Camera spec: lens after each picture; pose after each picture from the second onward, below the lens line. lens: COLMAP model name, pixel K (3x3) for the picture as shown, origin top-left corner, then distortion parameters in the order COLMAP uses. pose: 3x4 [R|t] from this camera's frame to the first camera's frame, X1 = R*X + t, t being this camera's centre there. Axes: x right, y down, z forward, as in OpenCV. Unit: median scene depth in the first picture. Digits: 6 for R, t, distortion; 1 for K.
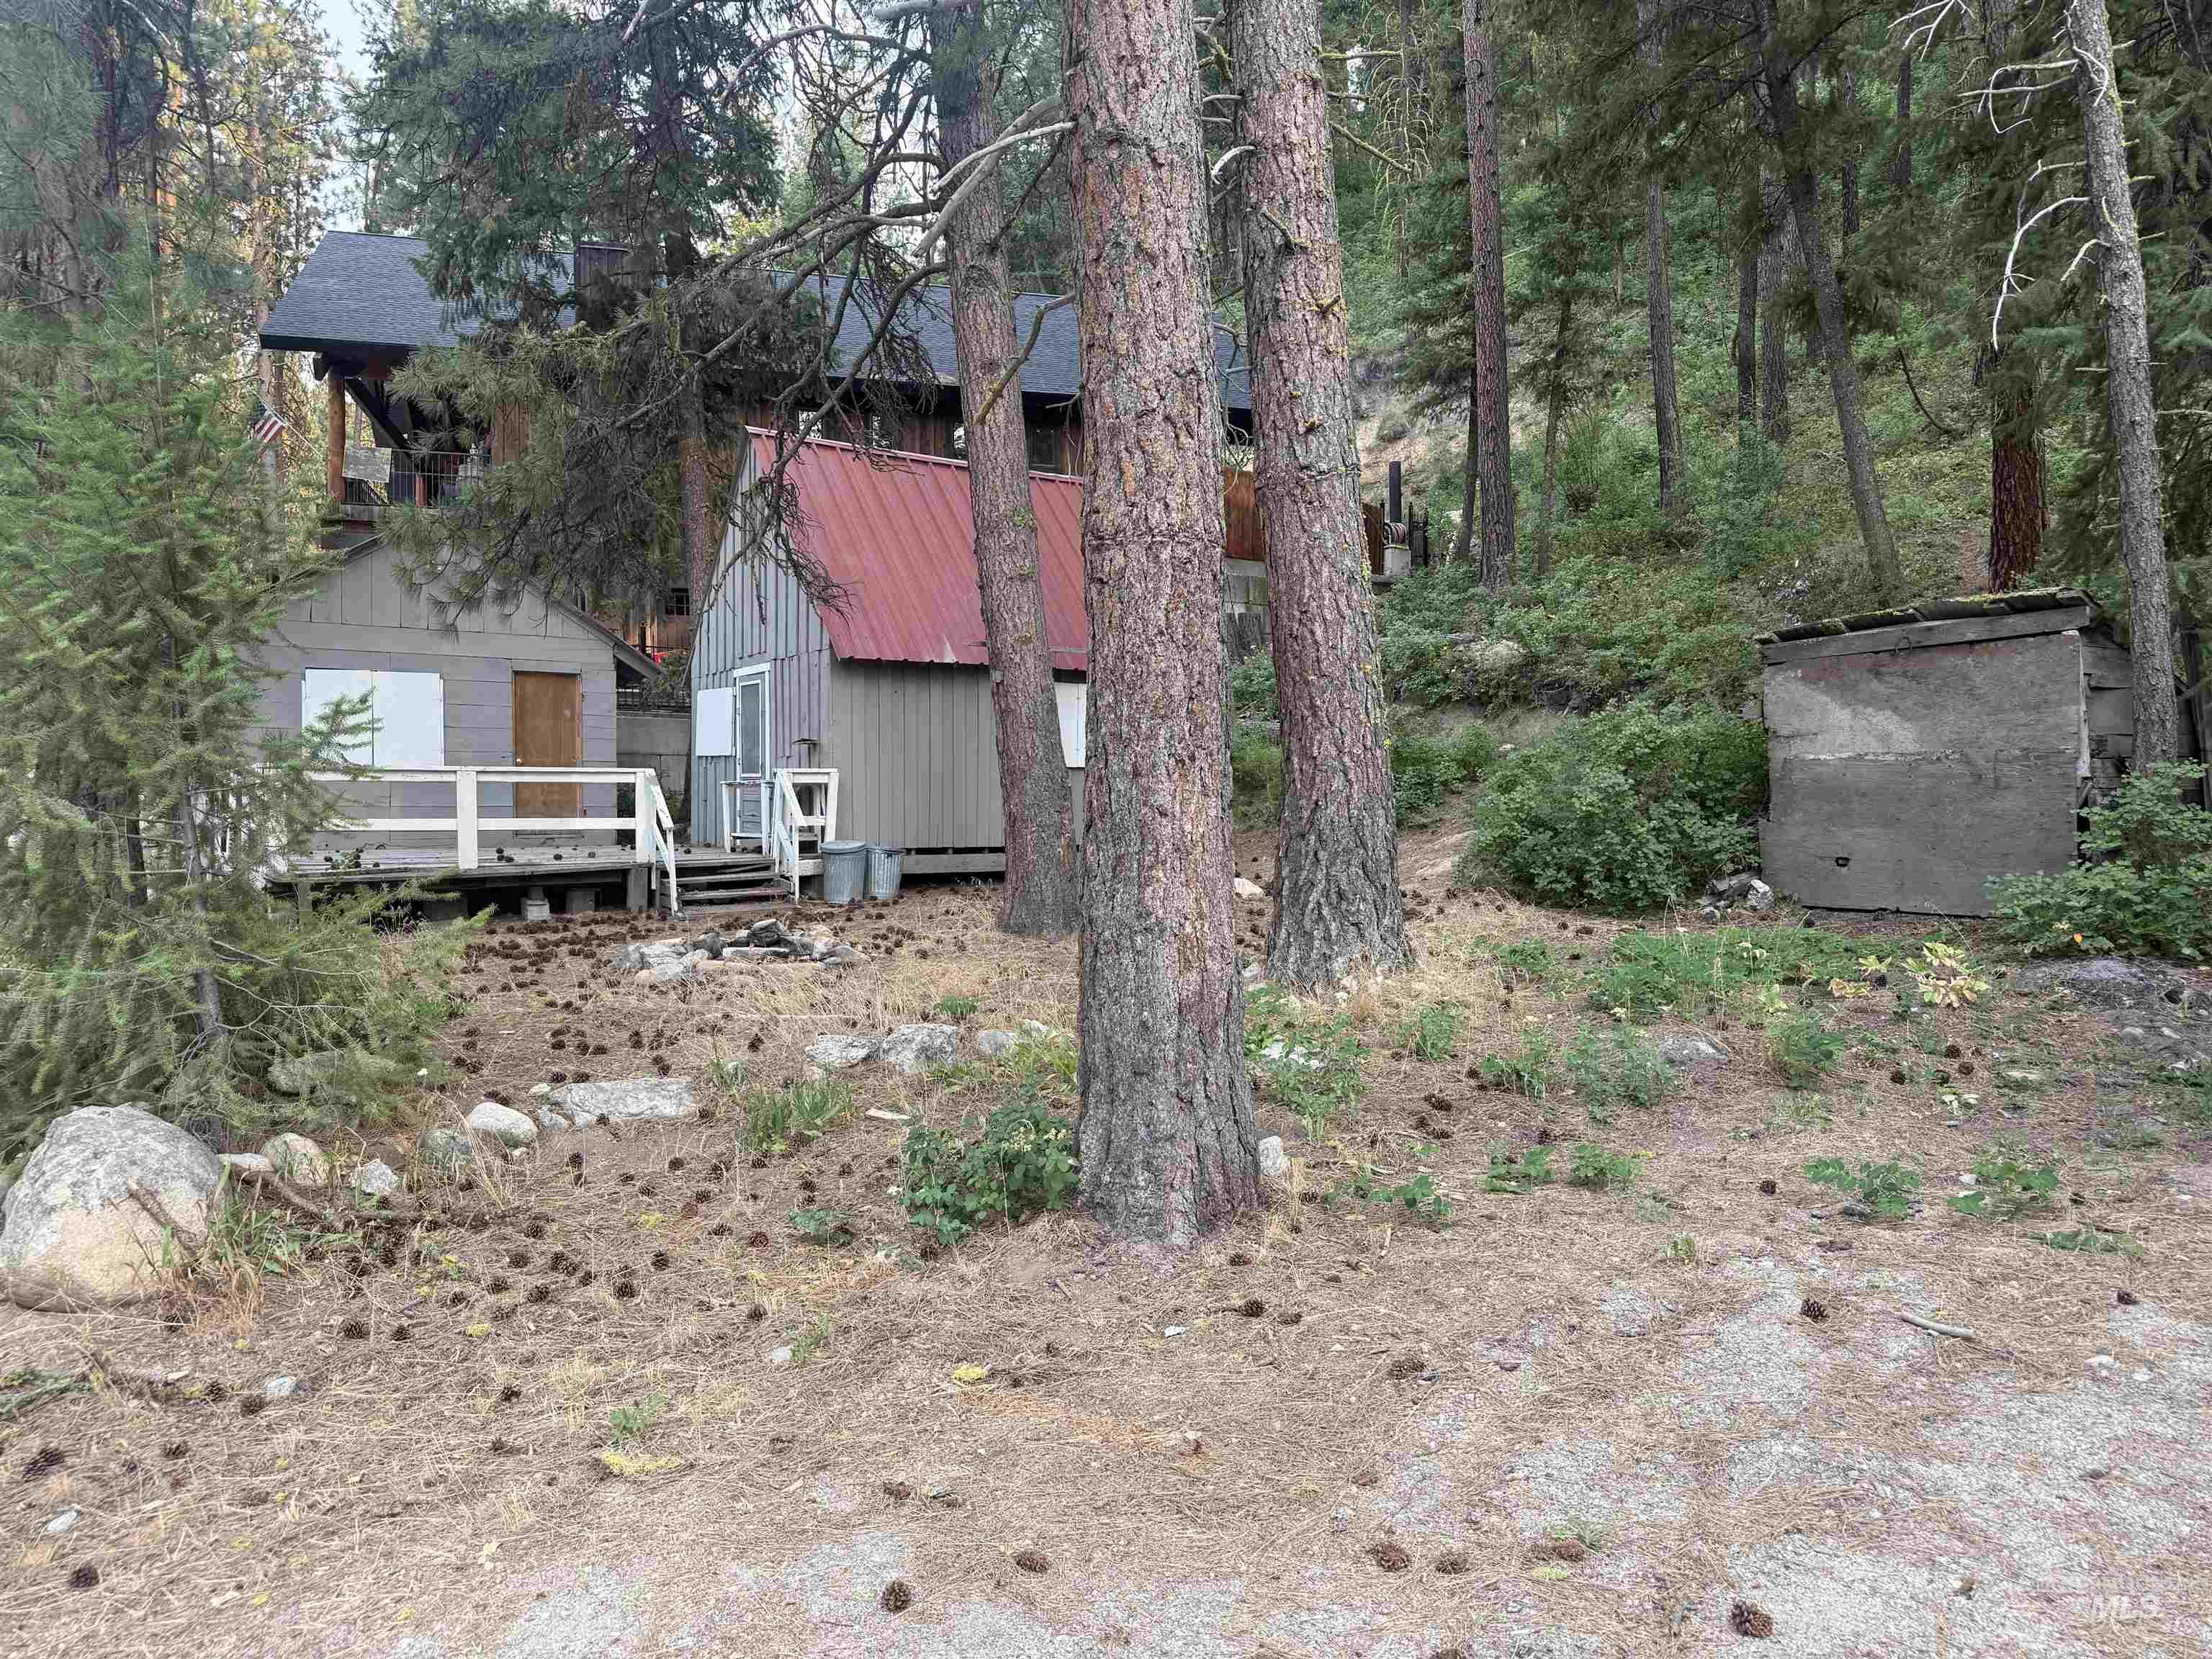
lens RADIAL K [[1511.2, 0, 1046.2], [0, 1511.2, 893.4], [0, 0, 1]] dist [0.160390, -0.111441]
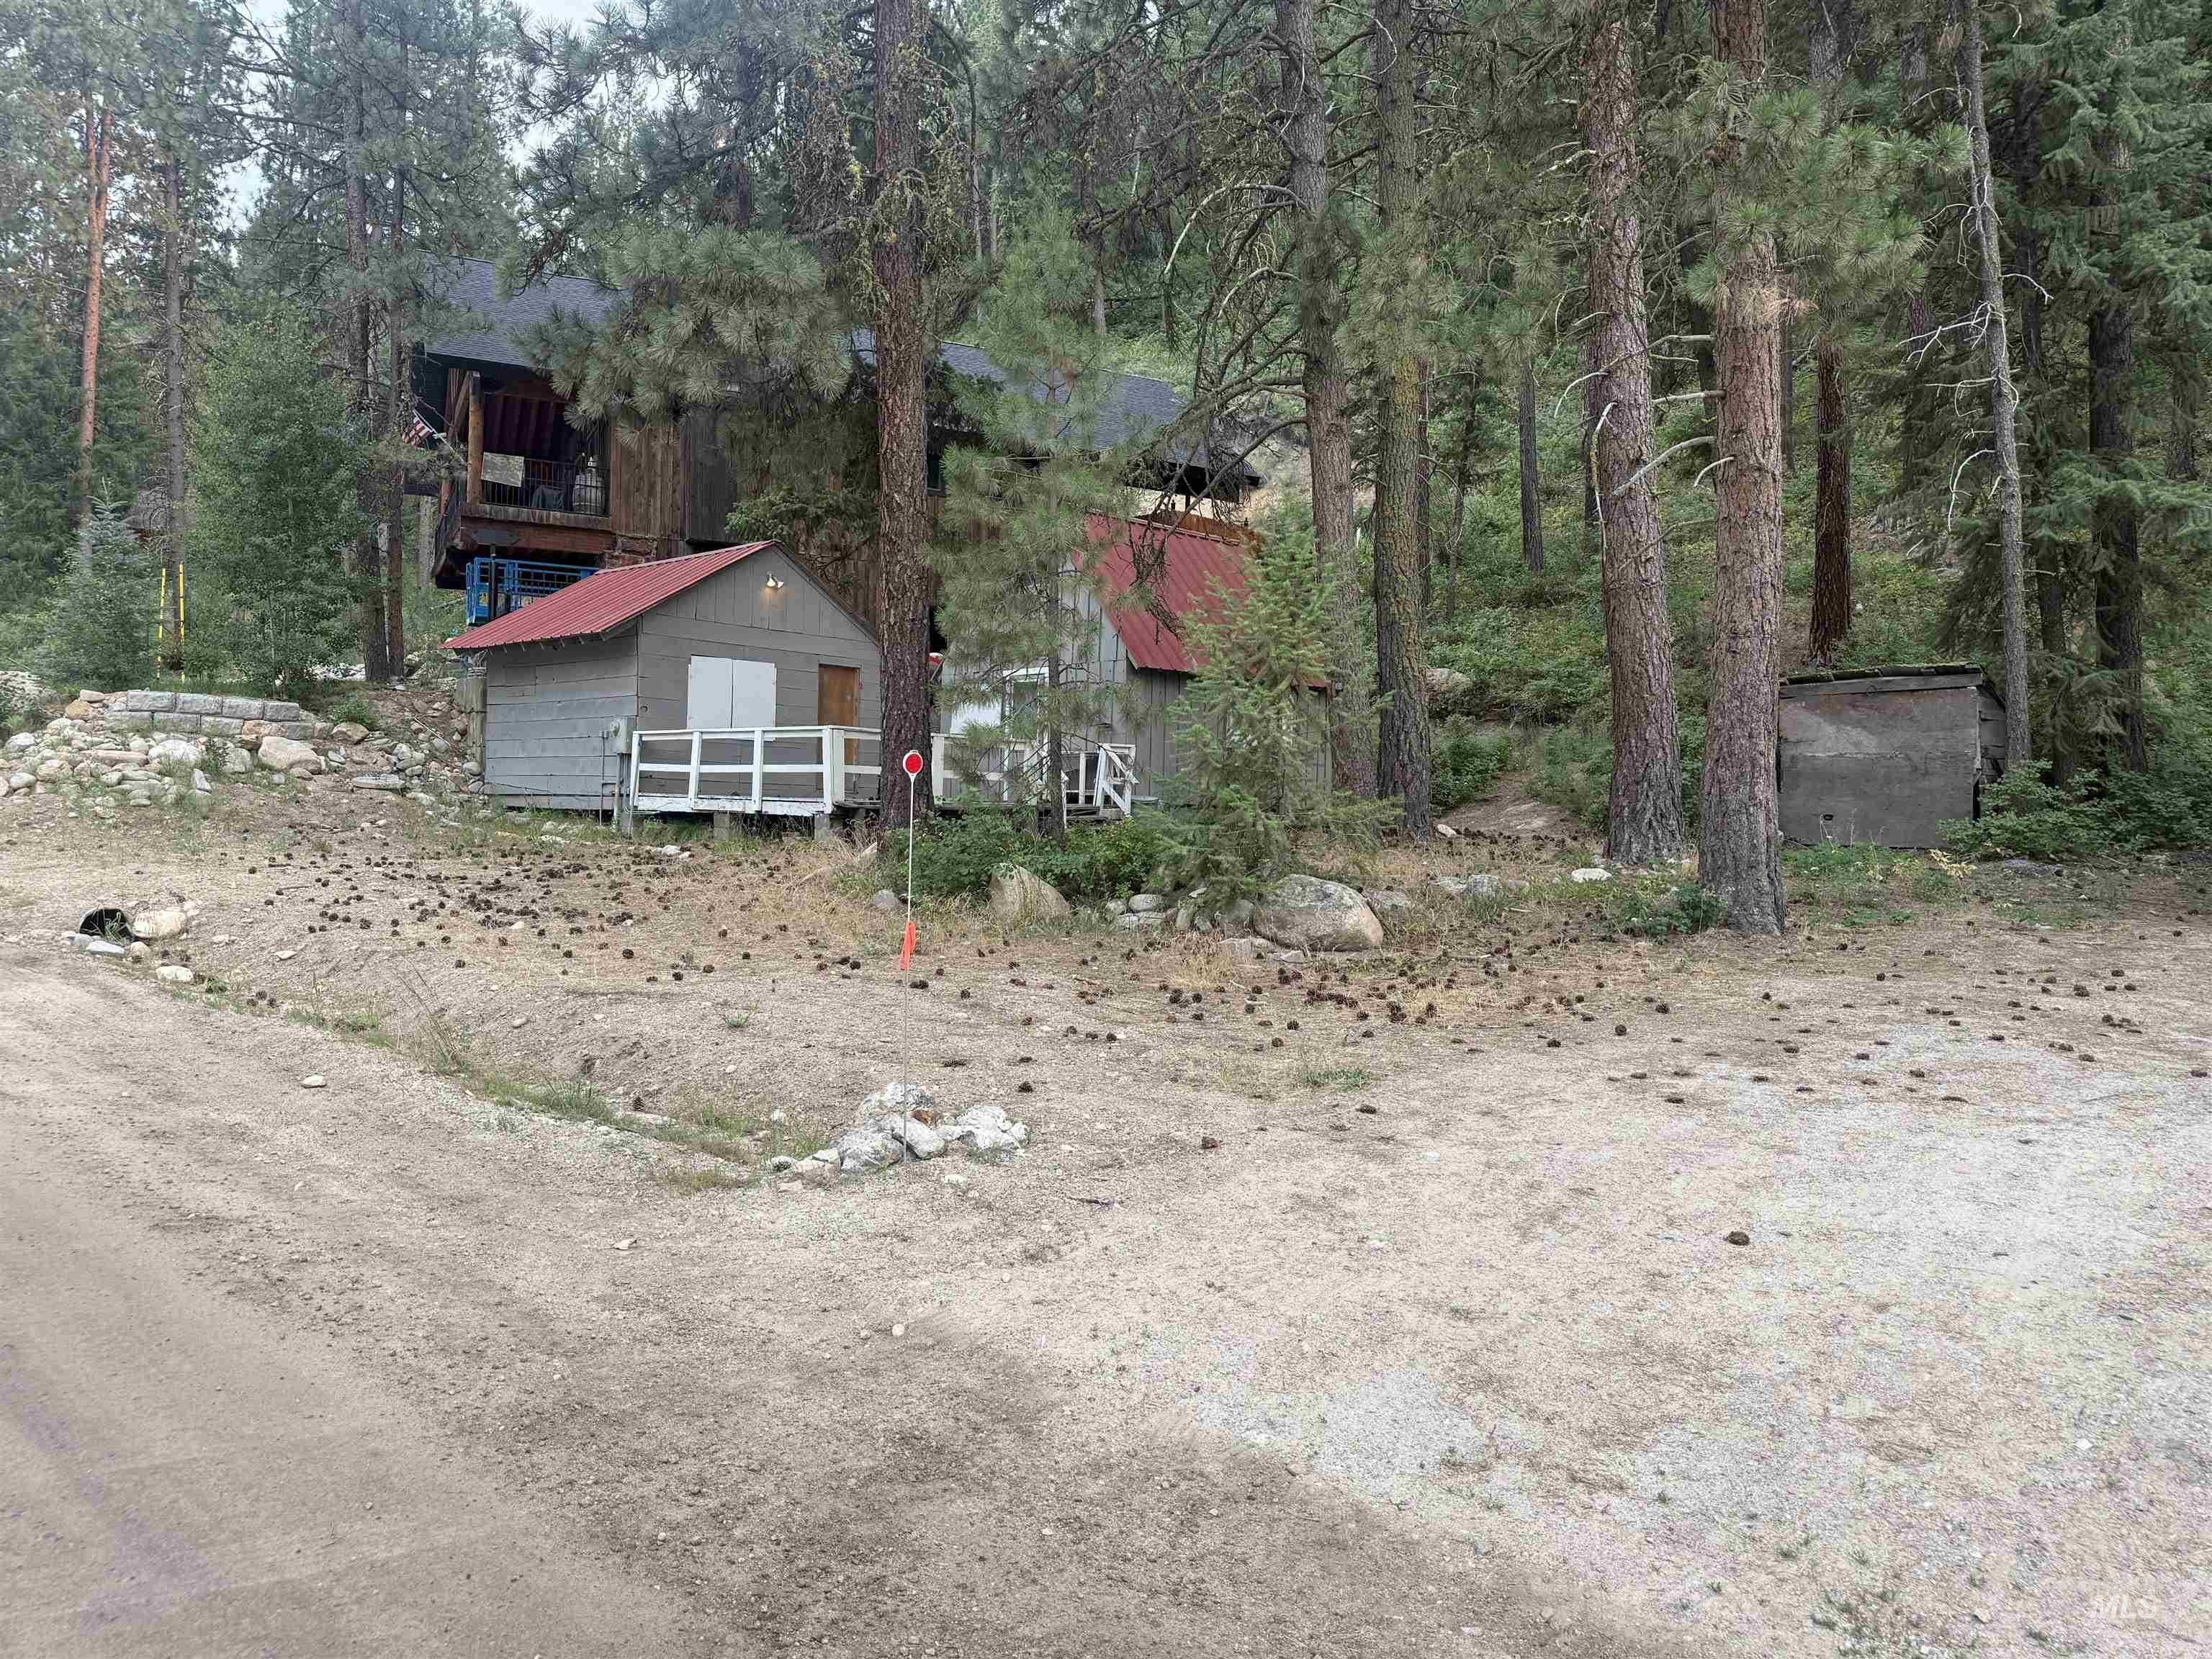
lens RADIAL K [[1511.2, 0, 1046.2], [0, 1511.2, 893.4], [0, 0, 1]] dist [0.160390, -0.111441]
pose [[0.982356, 0.018463, 0.186107, -0.686390], [-0.018310, 0.999829, -0.002539, 0.088728], [-0.186123, -0.000913, 0.982526, -0.538851]]
